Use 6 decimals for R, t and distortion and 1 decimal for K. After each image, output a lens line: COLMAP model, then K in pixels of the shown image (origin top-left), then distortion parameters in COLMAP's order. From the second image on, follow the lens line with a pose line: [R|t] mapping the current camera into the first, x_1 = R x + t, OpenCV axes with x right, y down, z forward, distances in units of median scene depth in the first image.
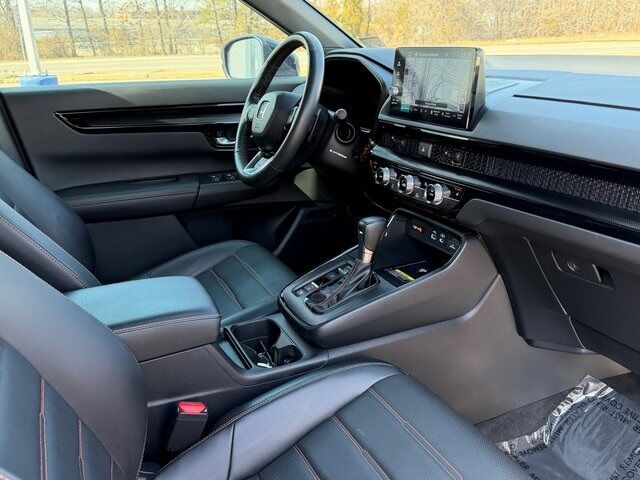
lens RADIAL K [[605.6, 0, 317.9], [0, 605.6, 240.5], [0, 0, 1]] dist [0.022802, 0.000000]
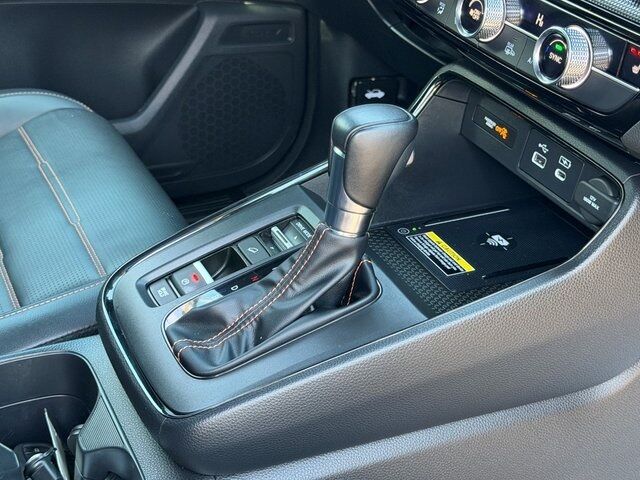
lens RADIAL K [[1157.0, 0, 320.9], [0, 1157.0, 244.6], [0, 0, 1]] dist [0.114392, 0.000000]
pose [[0.996145, 0.070798, 0.051797, 0.029360], [-0.078779, 0.981734, 0.173184, -0.070829], [-0.038590, -0.176597, 0.983527, 0.327167]]
